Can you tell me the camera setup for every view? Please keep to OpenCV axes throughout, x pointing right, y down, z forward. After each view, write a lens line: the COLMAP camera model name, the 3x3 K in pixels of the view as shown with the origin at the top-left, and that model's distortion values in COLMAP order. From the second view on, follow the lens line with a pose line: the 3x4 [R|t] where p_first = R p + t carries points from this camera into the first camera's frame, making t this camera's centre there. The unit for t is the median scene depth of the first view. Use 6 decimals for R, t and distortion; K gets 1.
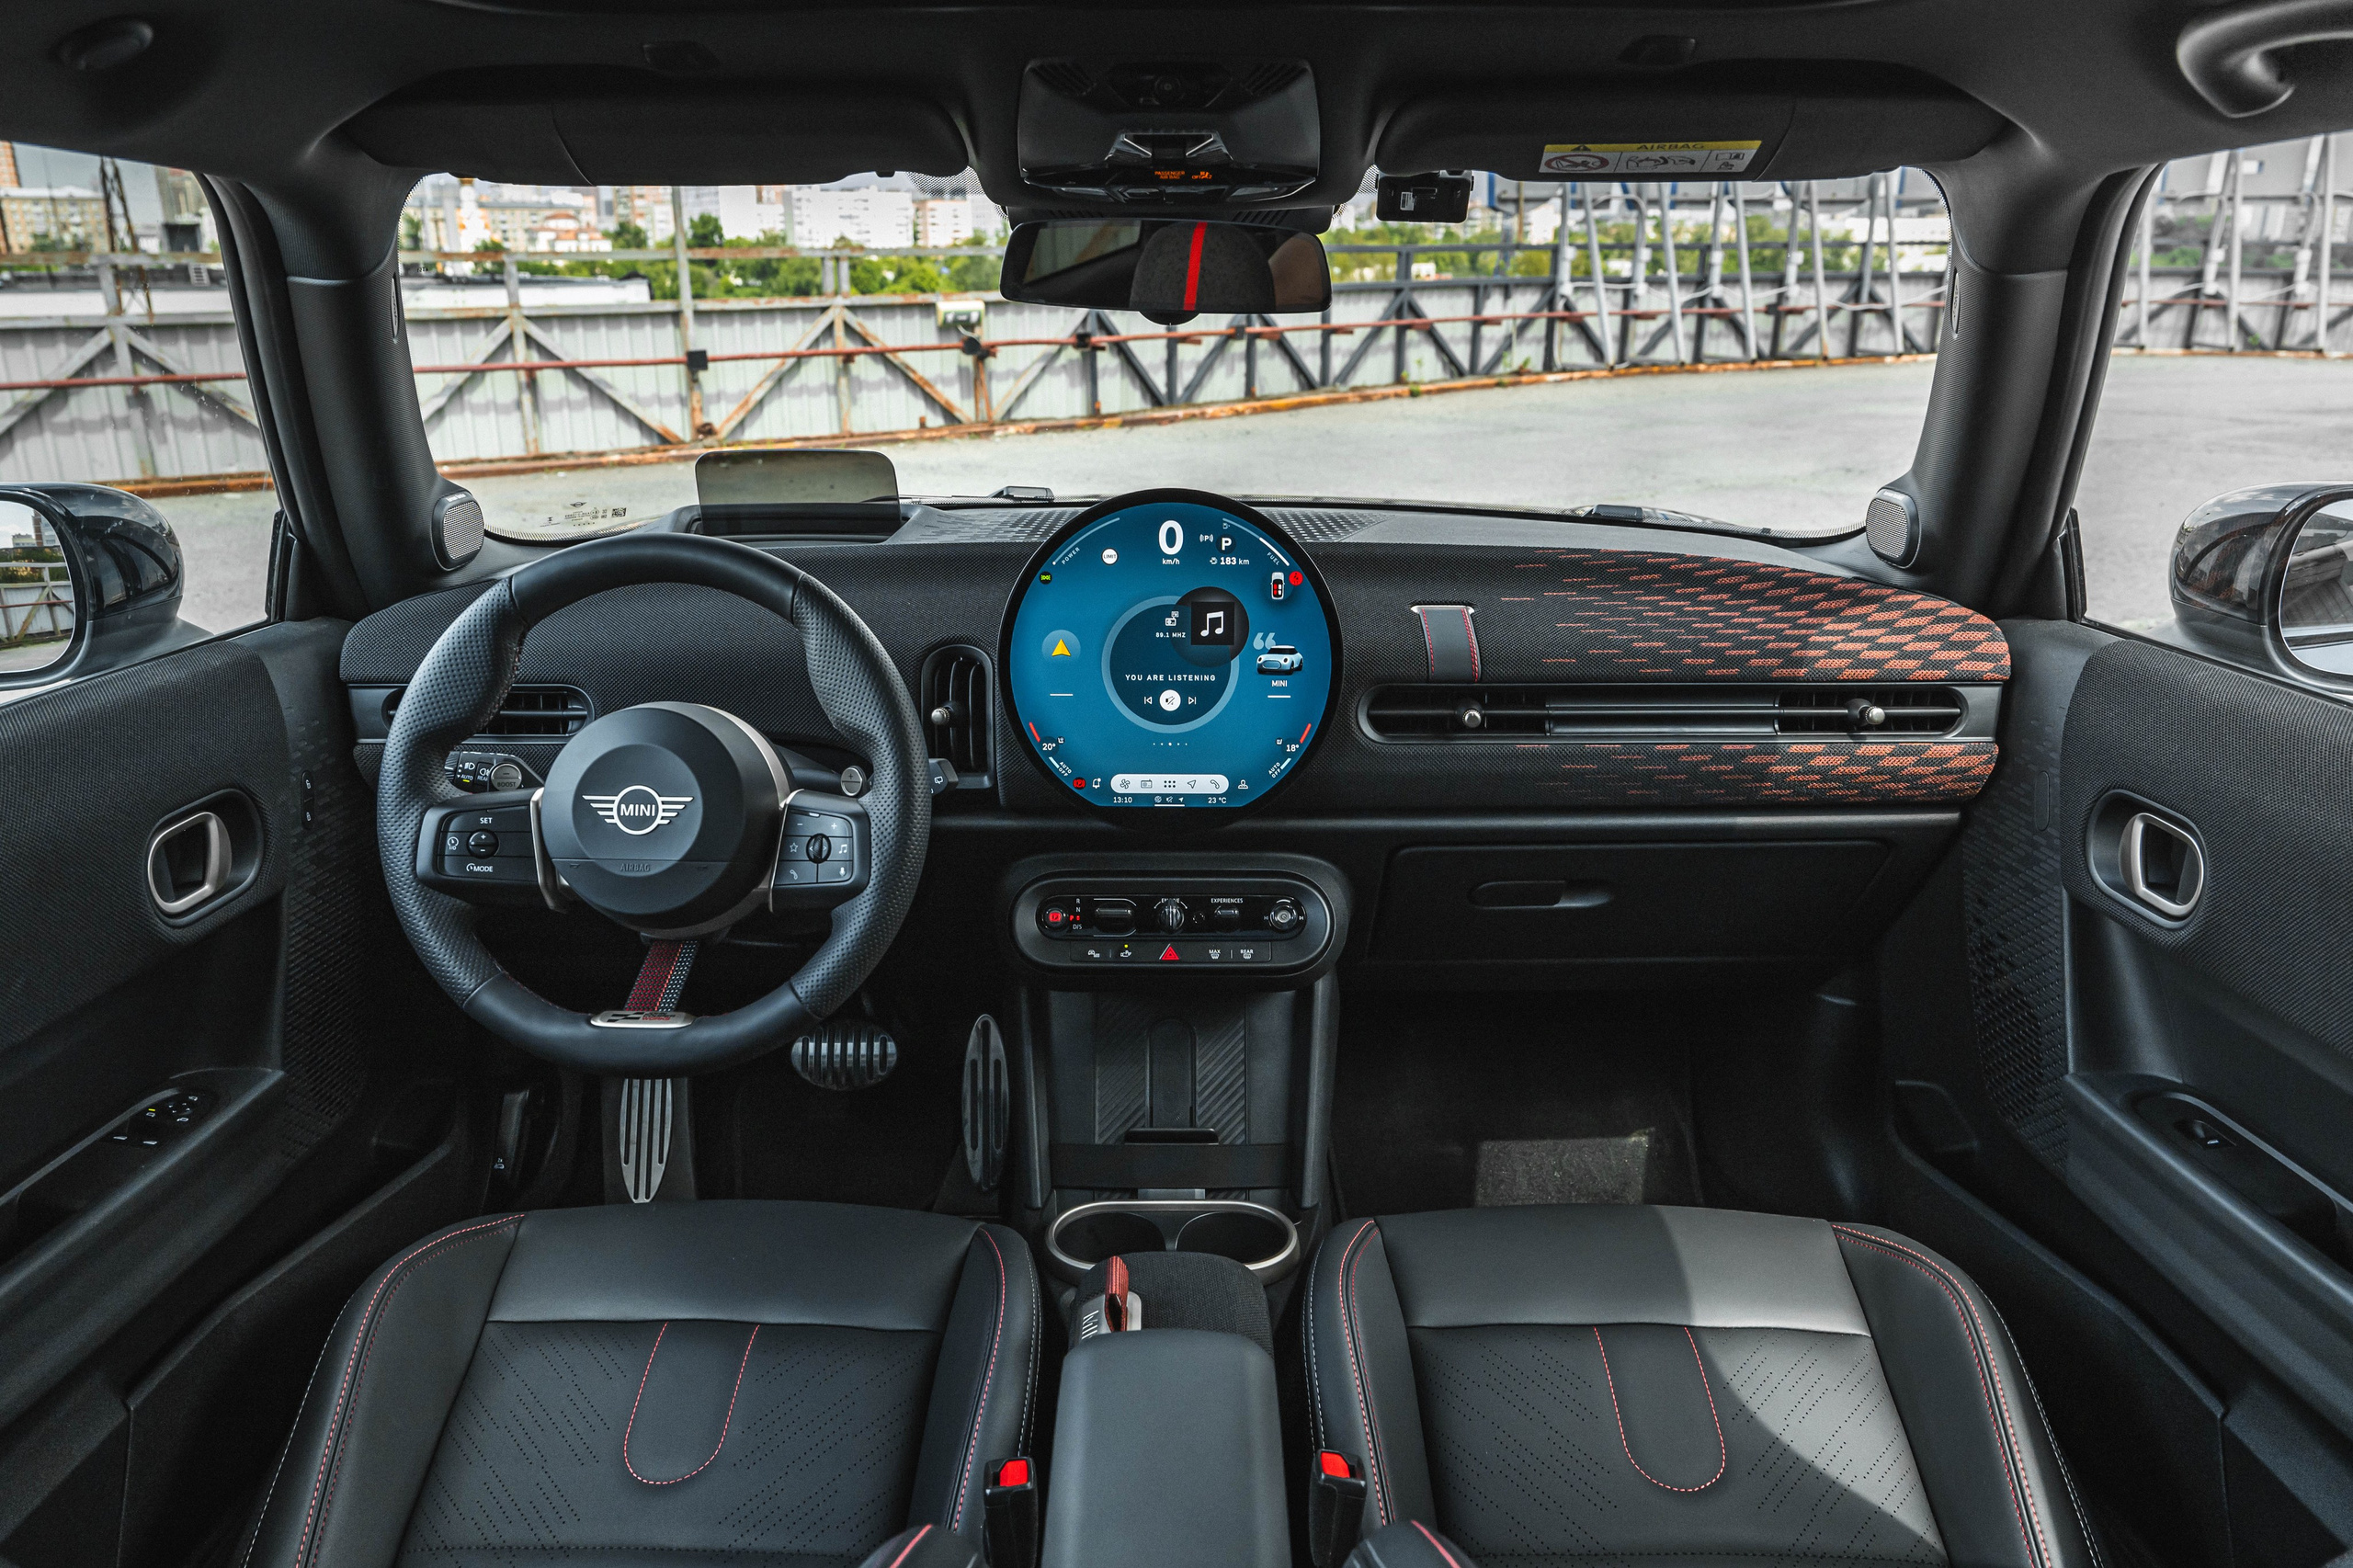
lens RADIAL K [[1558.5, 0, 1168.5], [0, 1558.5, 807.8], [0, 0, 1]] dist [-0.030059, 0.014759]
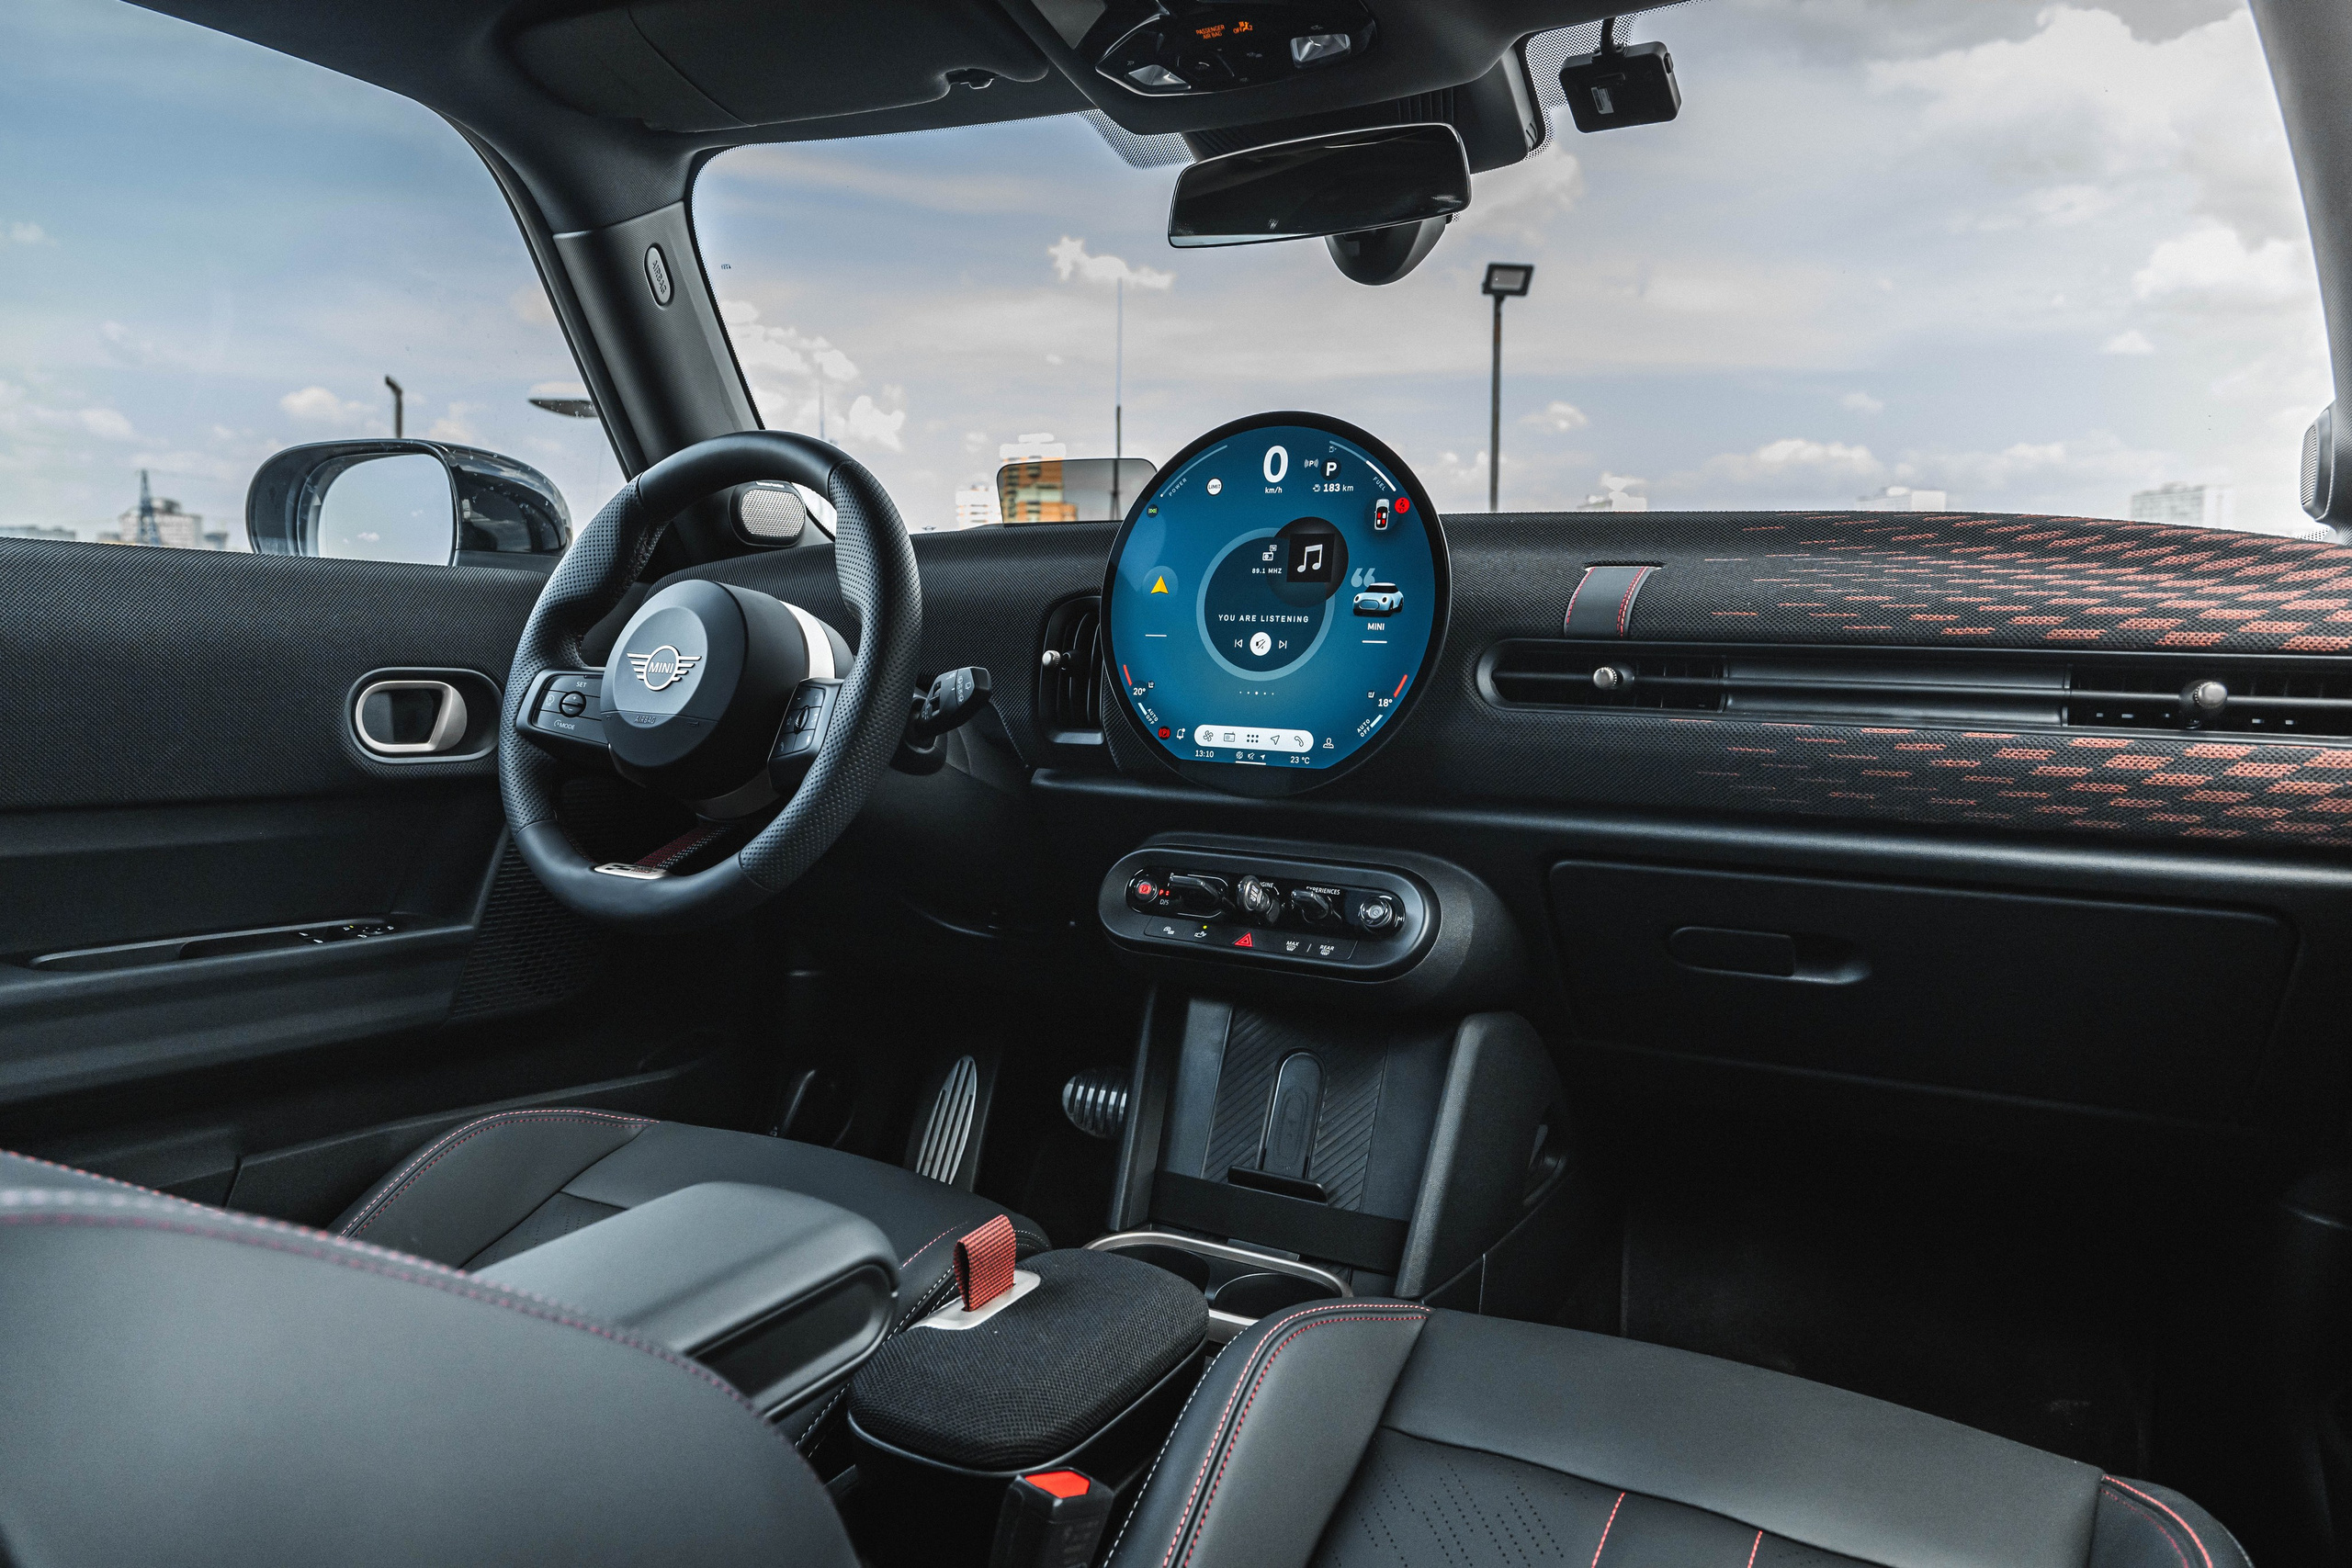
lens RADIAL K [[1557.7, 0, 1179.8], [0, 1557.7, 791.1], [0, 0, 1]] dist [-0.030059, 0.014759]
pose [[0.874778, 0.067332, -0.479822, 0.390021], [-0.157078, 0.976223, -0.149383, 0.152144], [0.458355, 0.206047, 0.864555, 0.225311]]
